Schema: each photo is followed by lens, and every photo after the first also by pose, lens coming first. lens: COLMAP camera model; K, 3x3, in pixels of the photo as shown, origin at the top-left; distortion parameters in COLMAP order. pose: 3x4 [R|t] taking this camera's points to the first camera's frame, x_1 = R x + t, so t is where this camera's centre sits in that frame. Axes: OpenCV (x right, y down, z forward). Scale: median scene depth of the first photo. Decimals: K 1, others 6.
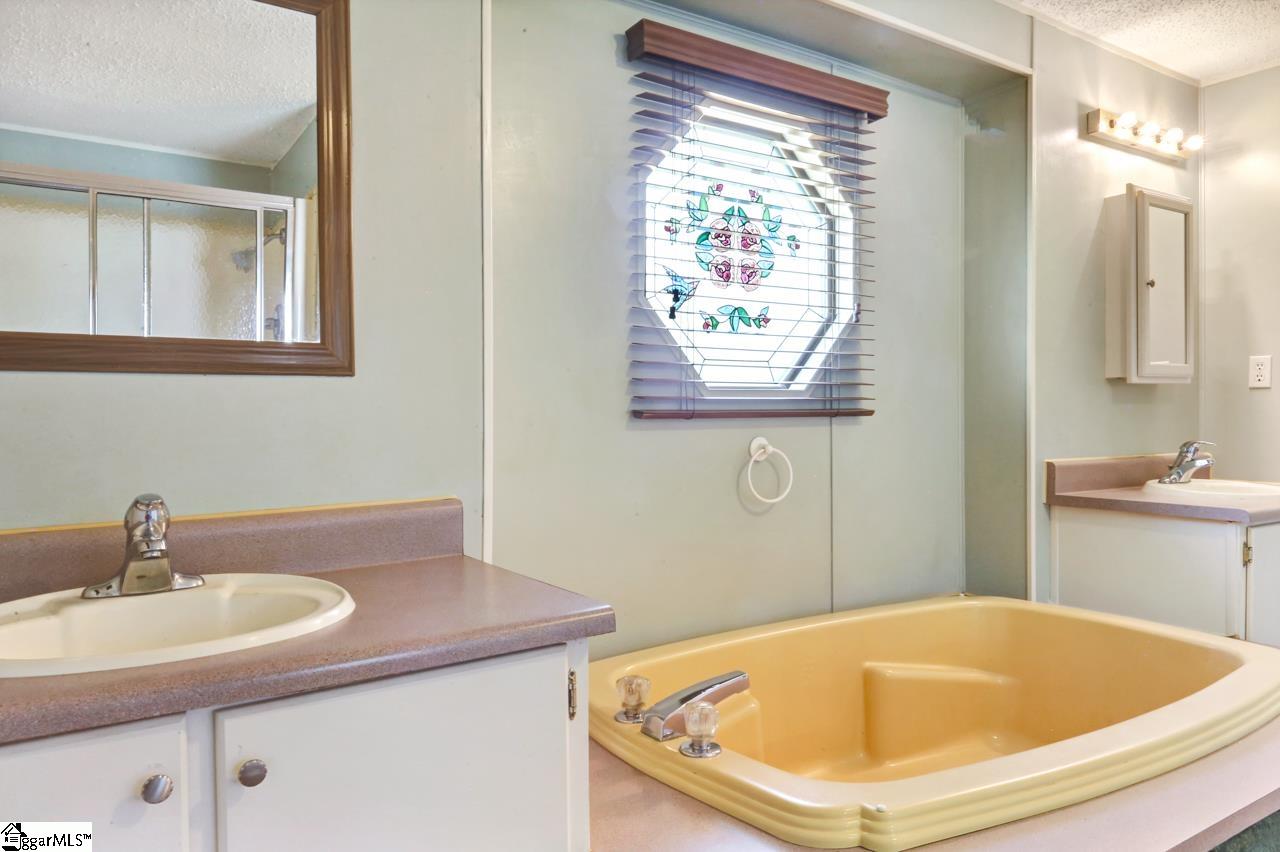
lens RADIAL K [[877.9, 0, 616.6], [0, 877.9, 435.8], [0, 0, 1]] dist [-0.012370, -0.005812]
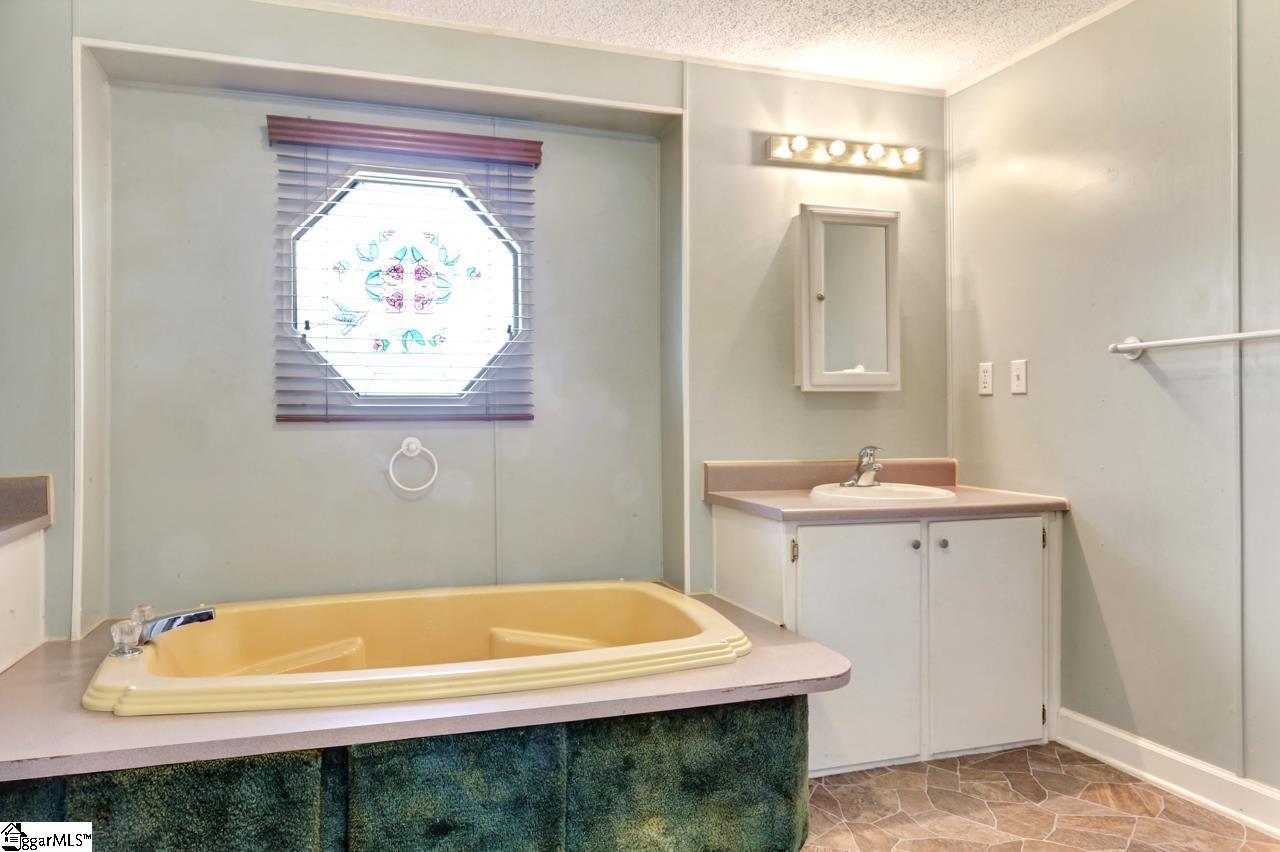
lens RADIAL K [[877.9, 0, 616.6], [0, 877.9, 435.8], [0, 0, 1]] dist [-0.012370, -0.005812]
pose [[0.967341, 0.014394, -0.253069, 0.712697], [-0.012477, 0.999880, 0.009180, -0.014156], [0.253171, -0.005723, 0.967405, -0.105977]]
